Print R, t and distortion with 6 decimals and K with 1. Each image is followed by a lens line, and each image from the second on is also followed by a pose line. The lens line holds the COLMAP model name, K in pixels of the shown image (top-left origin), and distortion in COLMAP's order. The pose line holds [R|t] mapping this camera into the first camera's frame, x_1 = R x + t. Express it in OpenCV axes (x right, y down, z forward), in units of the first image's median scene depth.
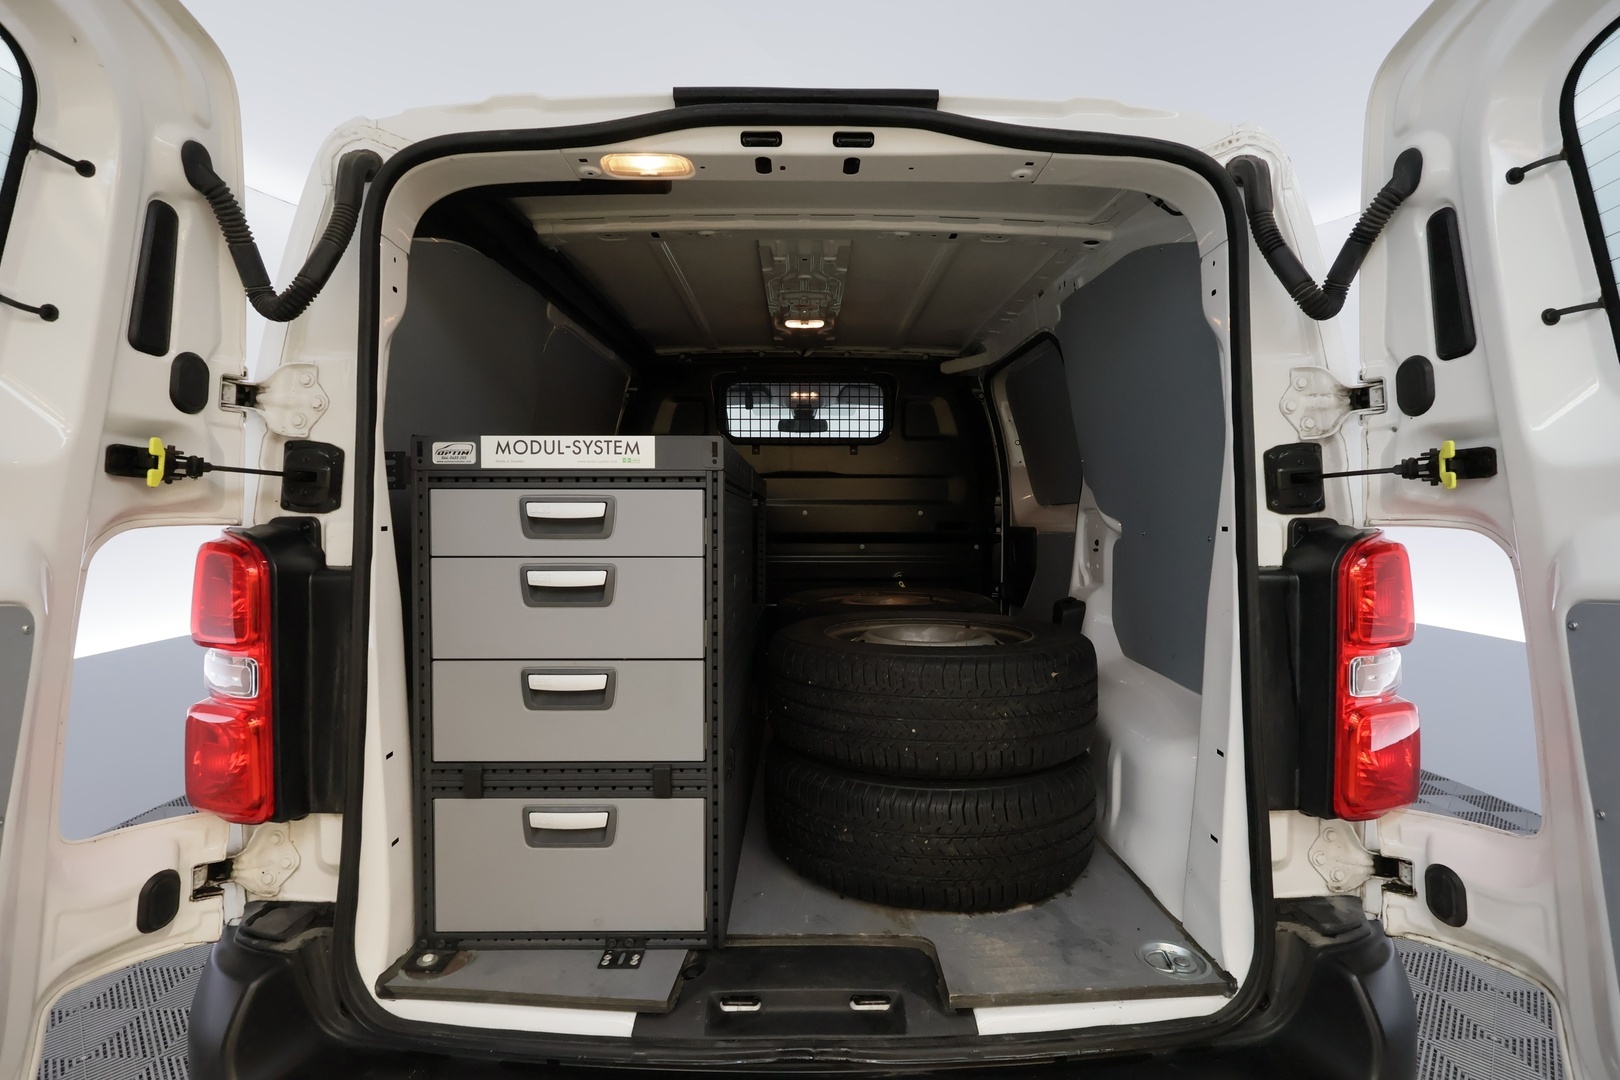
lens RADIAL K [[750.1, 0, 813.2], [0, 750.1, 537.1], [0, 0, 1]] dist [-0.004211, 0.001063]
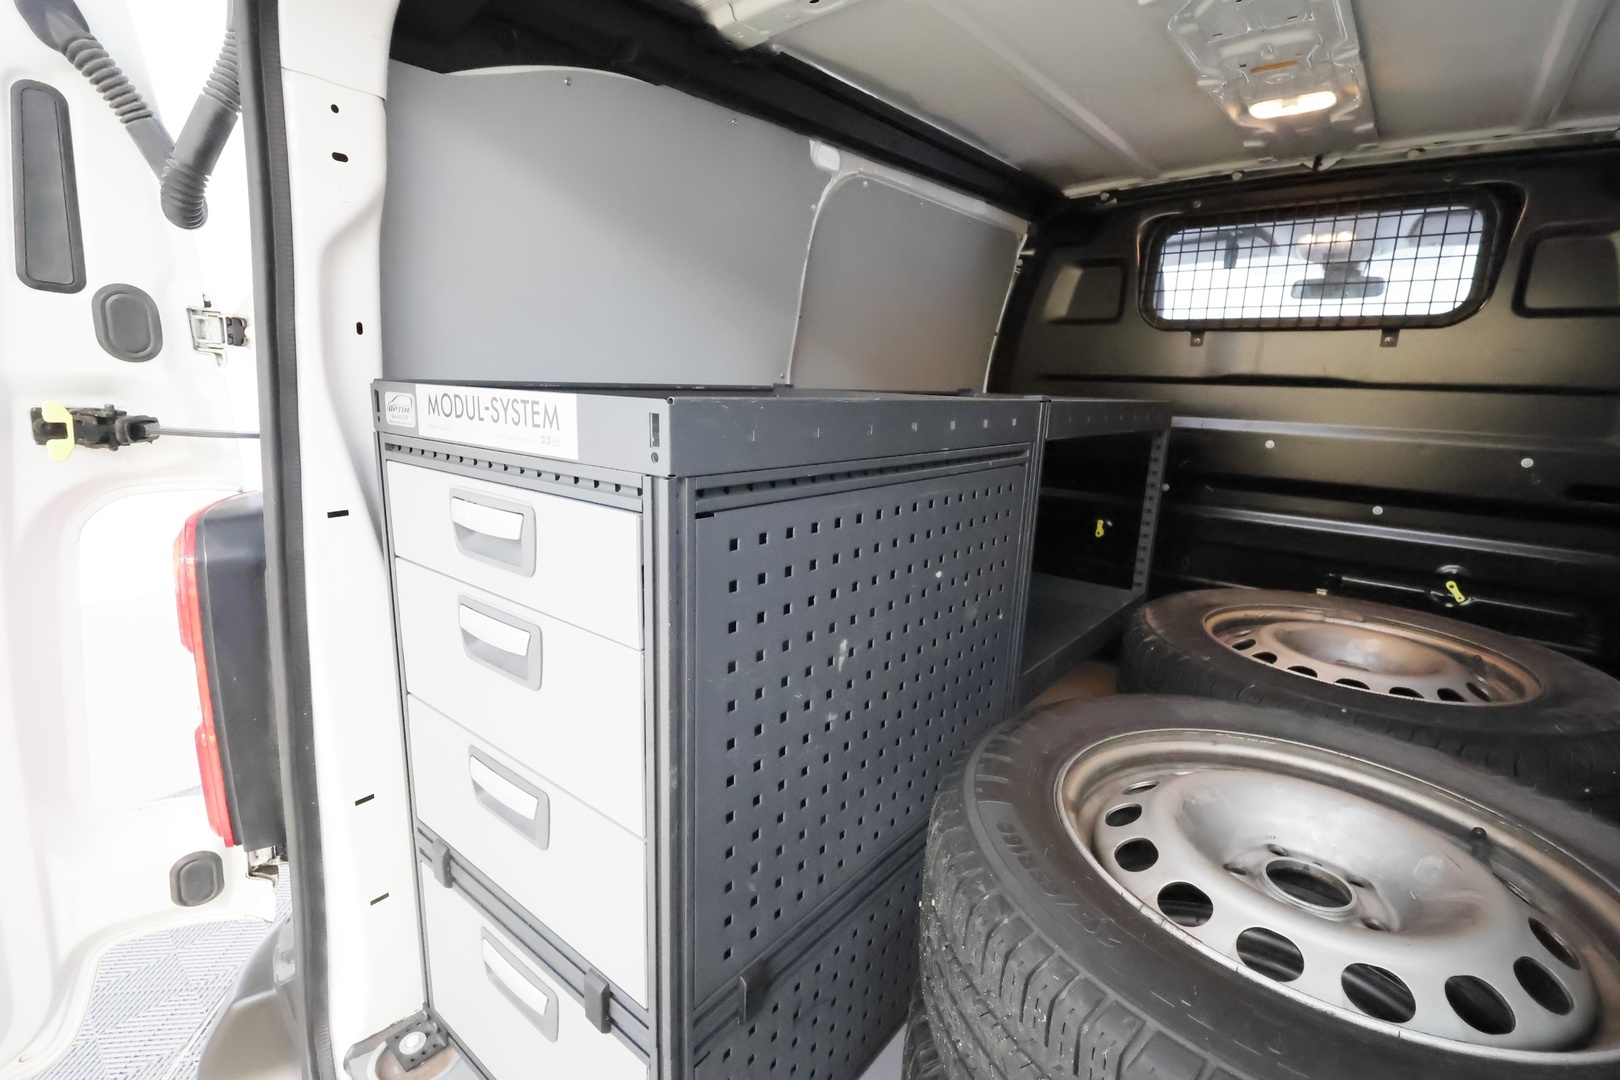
lens RADIAL K [[750.1, 0, 805.2], [0, 750.1, 546.5], [0, 0, 1]] dist [-0.004211, 0.001063]
pose [[0.767562, 0.162643, -0.619996, 0.101254], [-0.045423, 0.978642, 0.200493, -0.063816], [0.639363, -0.125729, 0.758556, 0.317570]]
